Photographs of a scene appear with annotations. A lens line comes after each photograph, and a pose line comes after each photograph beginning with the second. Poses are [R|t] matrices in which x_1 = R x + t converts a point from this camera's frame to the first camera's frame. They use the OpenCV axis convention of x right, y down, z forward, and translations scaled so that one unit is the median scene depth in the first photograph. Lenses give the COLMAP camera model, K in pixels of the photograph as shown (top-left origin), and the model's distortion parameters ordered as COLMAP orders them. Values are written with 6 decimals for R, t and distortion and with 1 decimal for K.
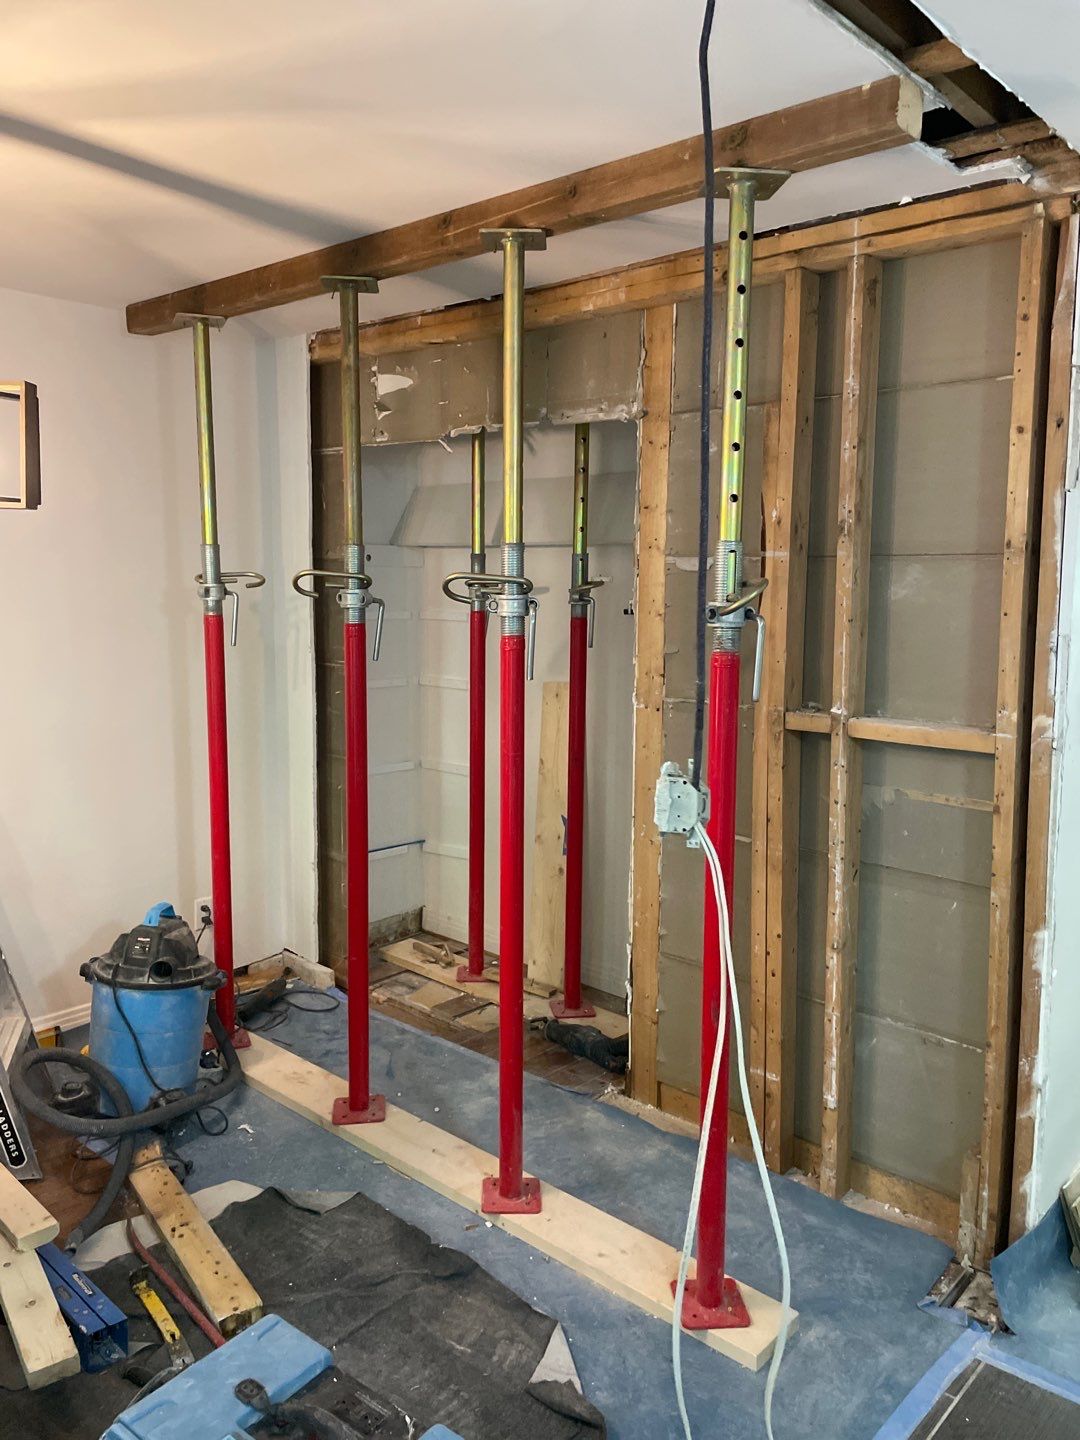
lens RADIAL K [[1107.6, 0, 545.9], [0, 1107.6, 706.4], [0, 0, 1]] dist [0.063503, -0.094144]
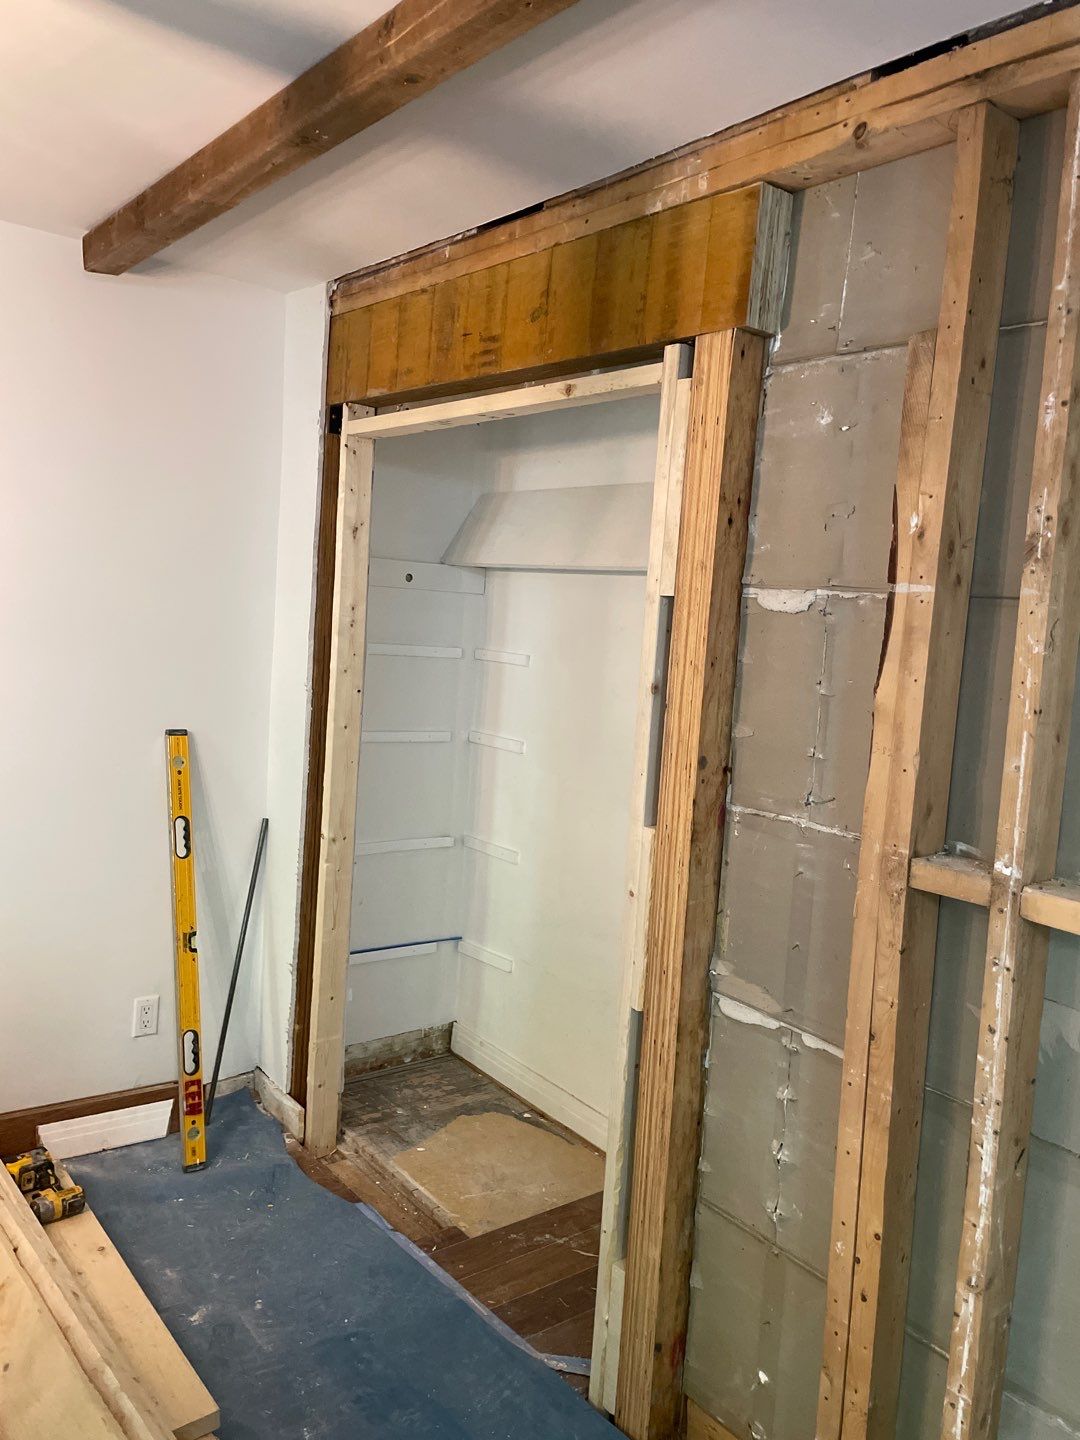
lens RADIAL K [[1107.6, 0, 545.9], [0, 1107.6, 706.4], [0, 0, 1]] dist [0.063503, -0.094144]
pose [[0.983912, 0.073329, -0.162910, 0.120104], [-0.079422, 0.996353, -0.031203, -0.042320], [0.160028, 0.043639, 0.986147, 0.400855]]
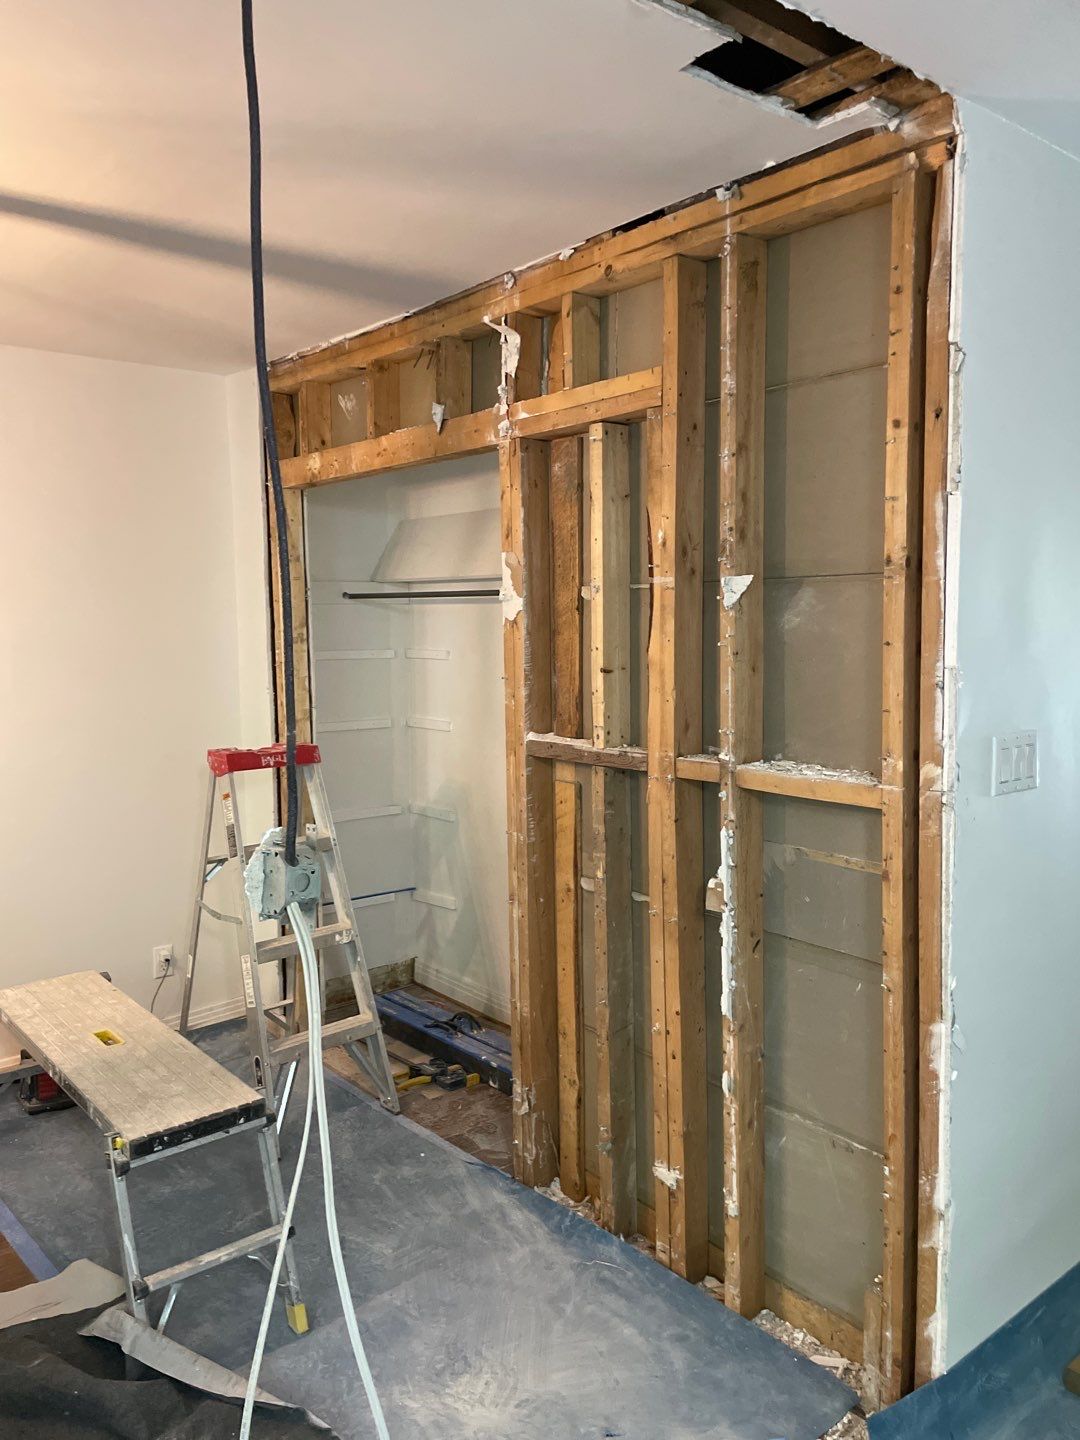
lens RADIAL K [[1104.5, 0, 533.2], [0, 1104.5, 723.7], [0, 0, 1]] dist [0.080511, -0.123846]
pose [[0.988890, -0.005449, -0.148551, 0.242557], [0.002815, 0.999835, -0.017936, -0.007038], [0.148624, 0.017318, 0.988742, 0.117965]]
